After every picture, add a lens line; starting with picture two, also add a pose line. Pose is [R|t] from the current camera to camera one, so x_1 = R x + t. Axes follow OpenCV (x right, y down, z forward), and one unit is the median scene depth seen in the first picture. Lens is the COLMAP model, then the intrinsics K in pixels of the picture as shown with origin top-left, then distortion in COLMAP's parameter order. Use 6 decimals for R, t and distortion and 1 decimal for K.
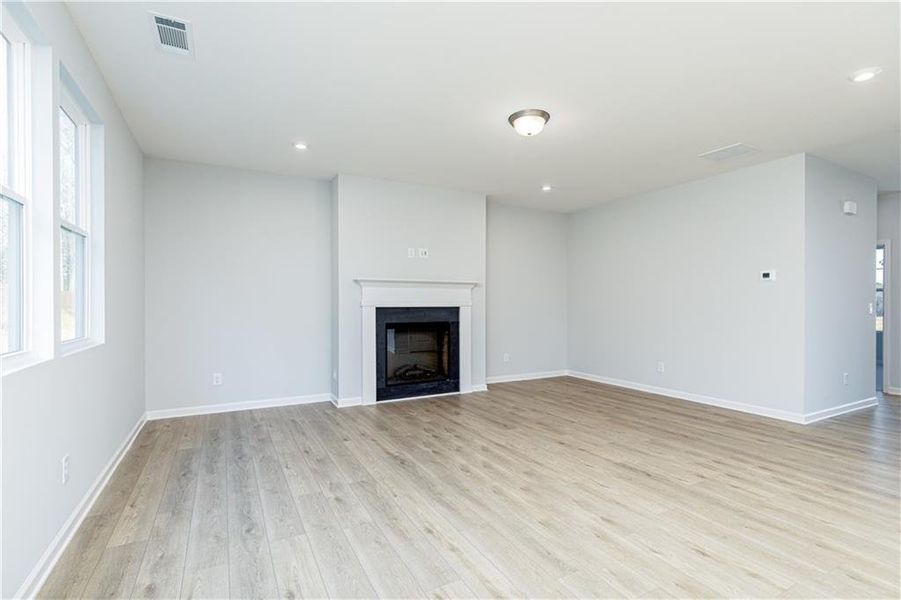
lens RADIAL K [[424.8, 0, 450.5], [0, 424.8, 300.0], [0, 0, 1]] dist [0.000431, -0.000002]
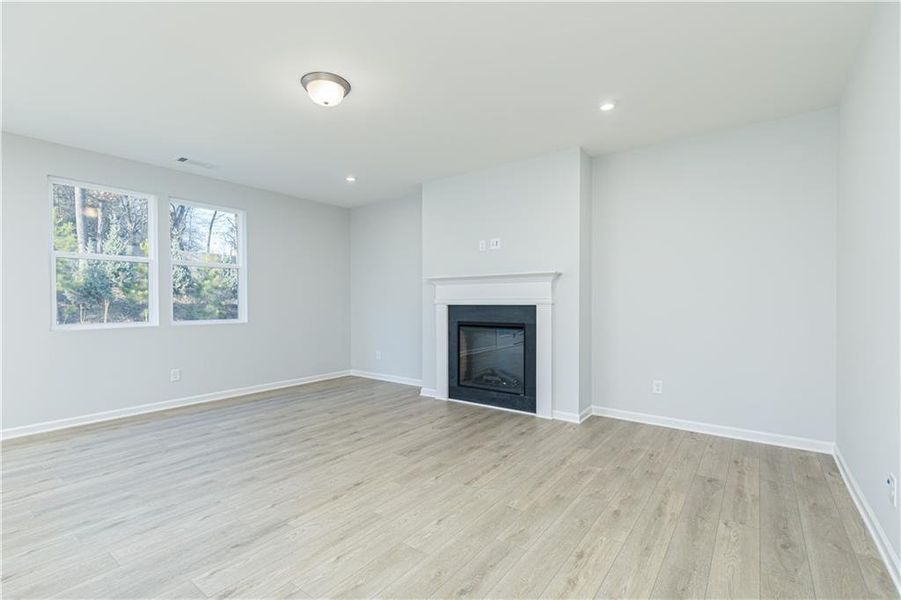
lens RADIAL K [[407.1, 0, 450.5], [0, 407.1, 300.0], [0, 0, 1]] dist [-0.000200, -0.000107]
pose [[0.418686, -0.005761, -0.908113, 0.749002], [0.010023, 0.999948, -0.001723, 0.007289], [0.908076, -0.008381, 0.418722, 0.638004]]
